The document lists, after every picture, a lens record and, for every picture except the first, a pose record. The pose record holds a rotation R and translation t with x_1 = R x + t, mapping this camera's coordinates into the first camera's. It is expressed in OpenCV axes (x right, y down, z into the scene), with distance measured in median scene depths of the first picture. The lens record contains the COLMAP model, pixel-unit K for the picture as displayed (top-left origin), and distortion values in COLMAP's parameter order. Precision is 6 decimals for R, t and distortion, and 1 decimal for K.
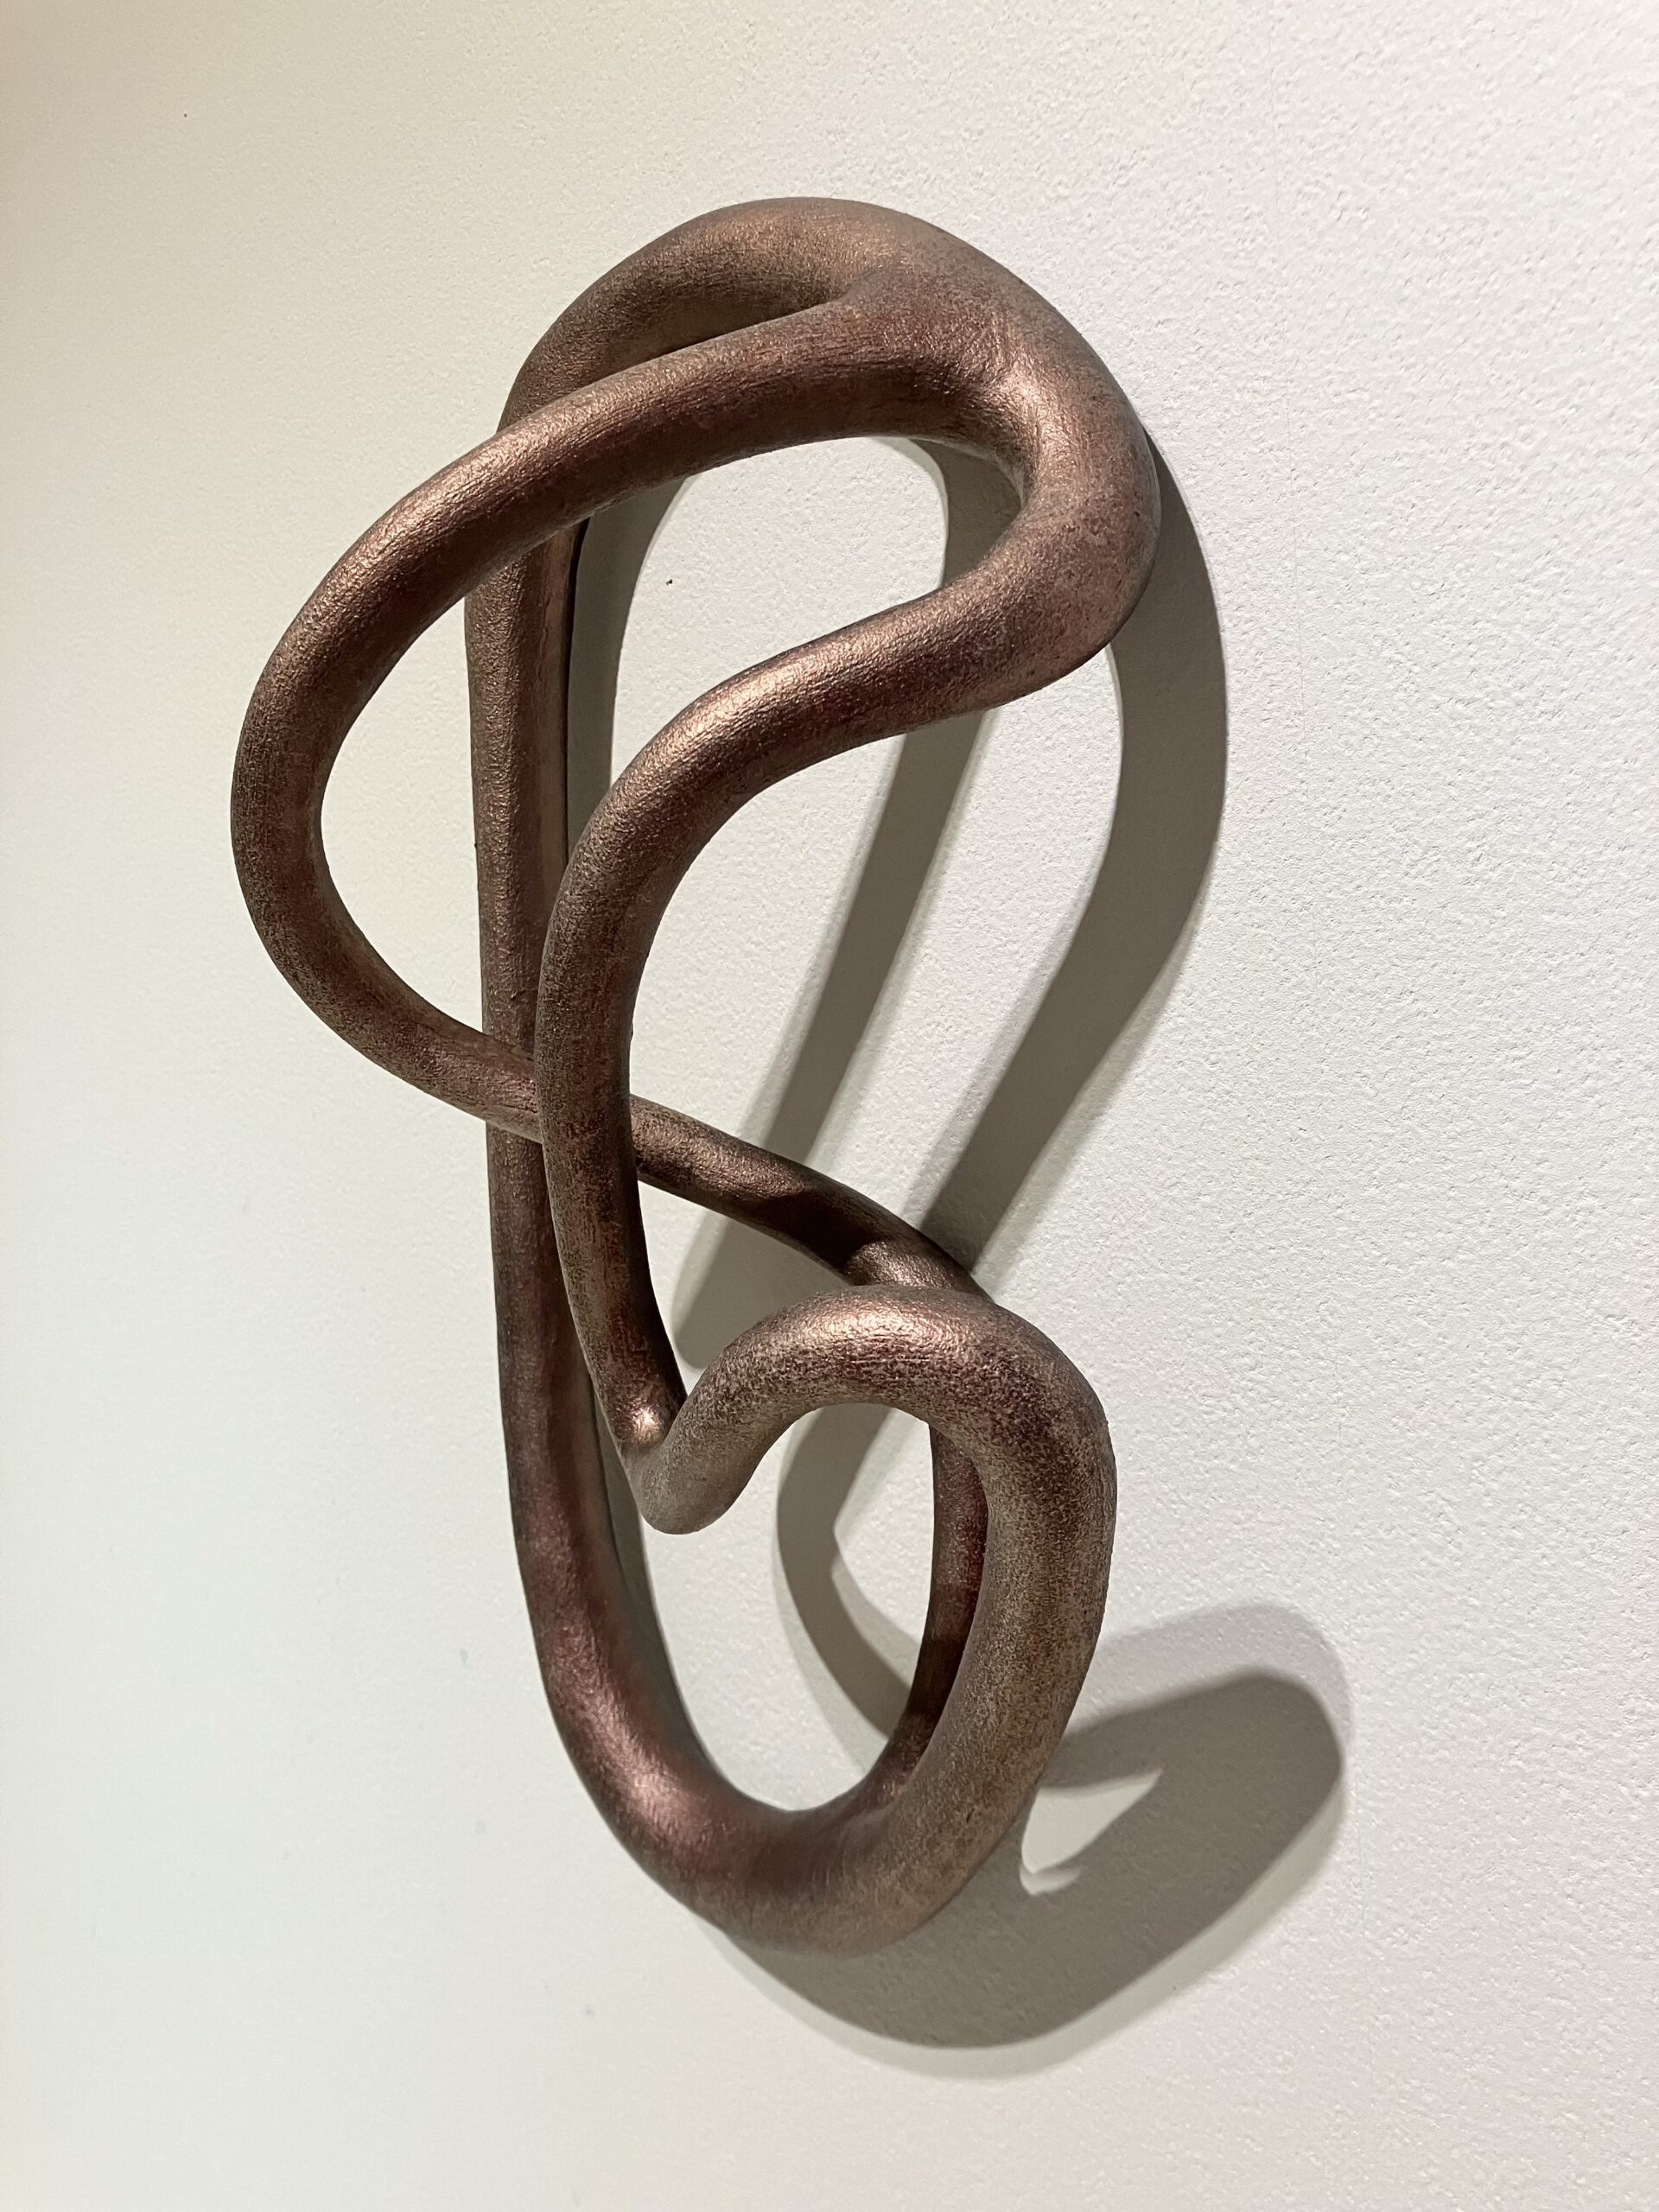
lens RADIAL K [[1809.2, 0, 840.0], [0, 1809.2, 1104.1], [0, 0, 1]] dist [0.077507, -0.161832]
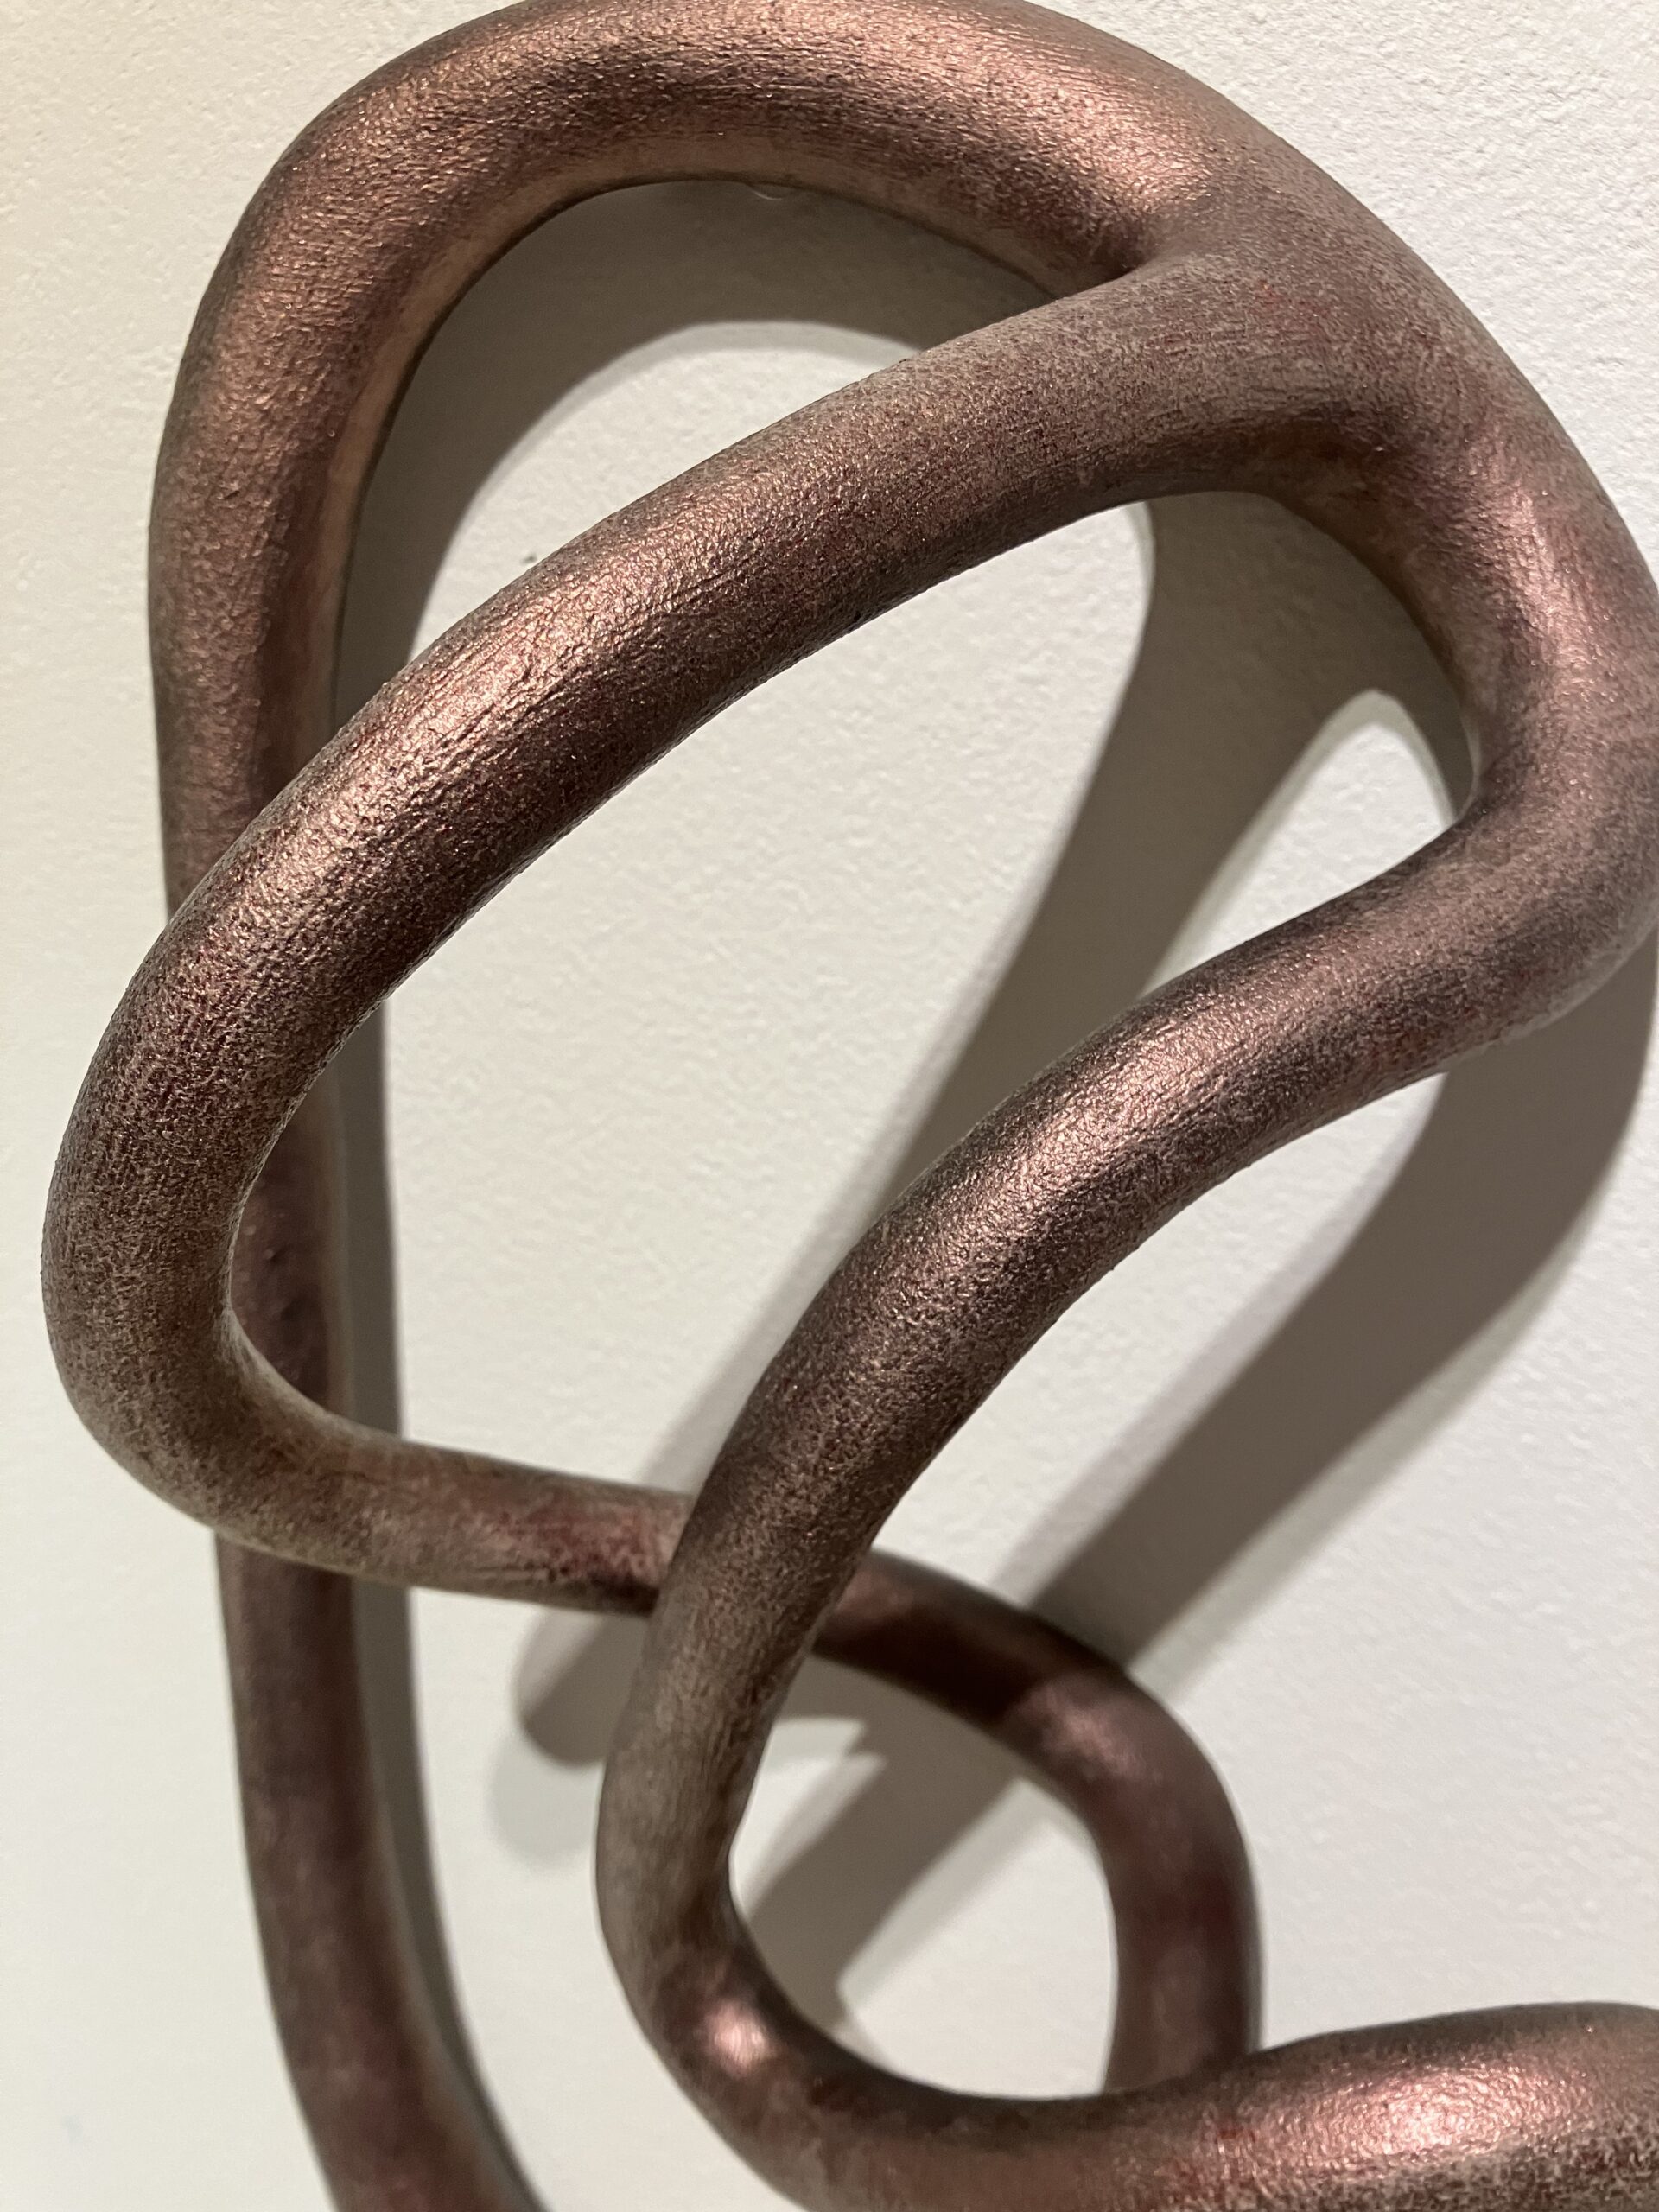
lens RADIAL K [[1851.8, 0, 845.2], [0, 1851.8, 1107.0], [0, 0, 1]] dist [0.027405, -0.058798]
pose [[0.877756, -0.069003, 0.474112, -0.398622], [-0.006101, 0.987884, 0.155074, -0.267485], [-0.479068, -0.139010, 0.866700, 0.520686]]
